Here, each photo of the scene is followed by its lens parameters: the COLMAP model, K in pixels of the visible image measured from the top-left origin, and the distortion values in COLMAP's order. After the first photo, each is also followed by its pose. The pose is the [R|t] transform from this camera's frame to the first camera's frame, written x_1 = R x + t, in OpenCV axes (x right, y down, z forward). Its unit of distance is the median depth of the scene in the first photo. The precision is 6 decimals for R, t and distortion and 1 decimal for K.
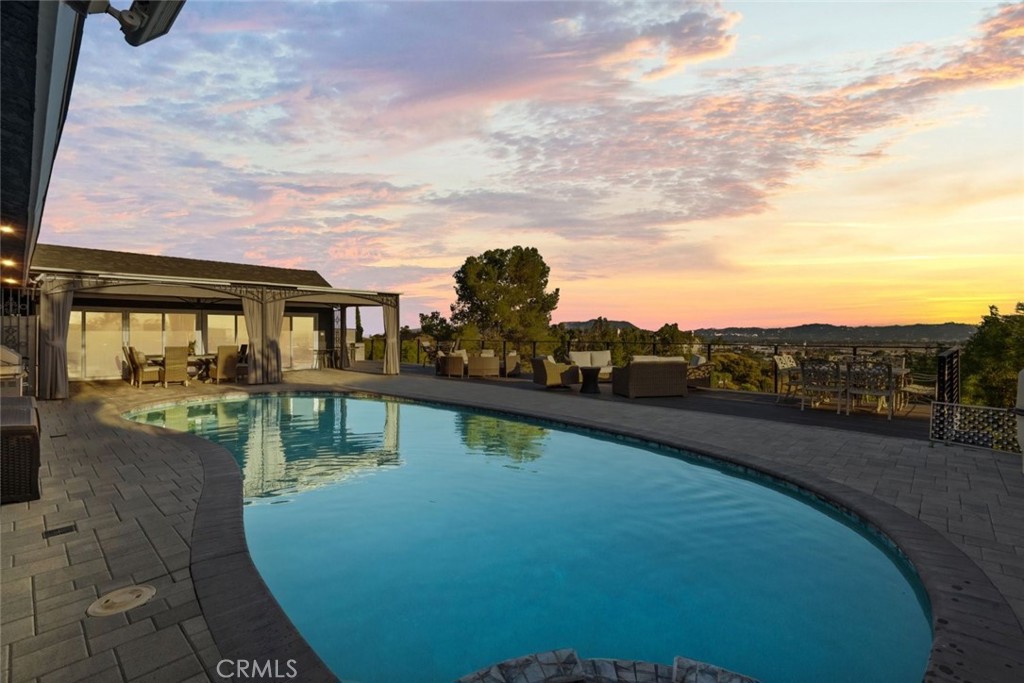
lens RADIAL K [[460.1, 0, 511.6], [0, 460.1, 337.7], [0, 0, 1]] dist [-0.002910, -0.000287]
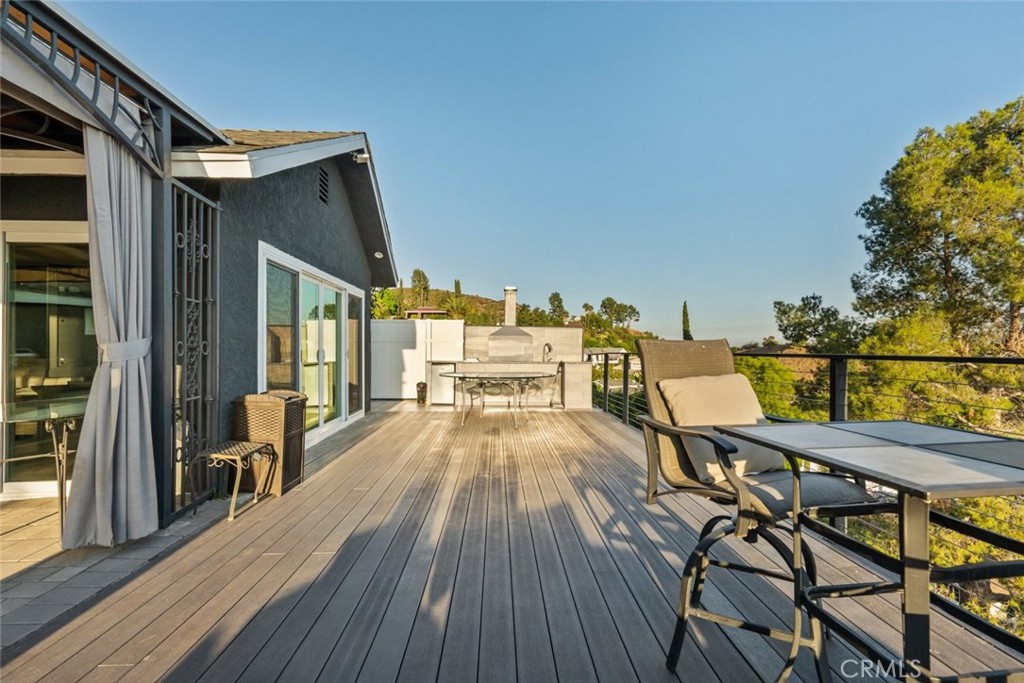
lens RADIAL K [[460.1, 0, 514.4], [0, 460.1, 343.9], [0, 0, 1]] dist [-0.002910, -0.000287]
pose [[0.739760, -0.006616, -0.672839, -0.074375], [-0.006256, 0.999841, -0.016710, 0.003067], [0.672842, 0.016570, 0.739601, 0.448758]]
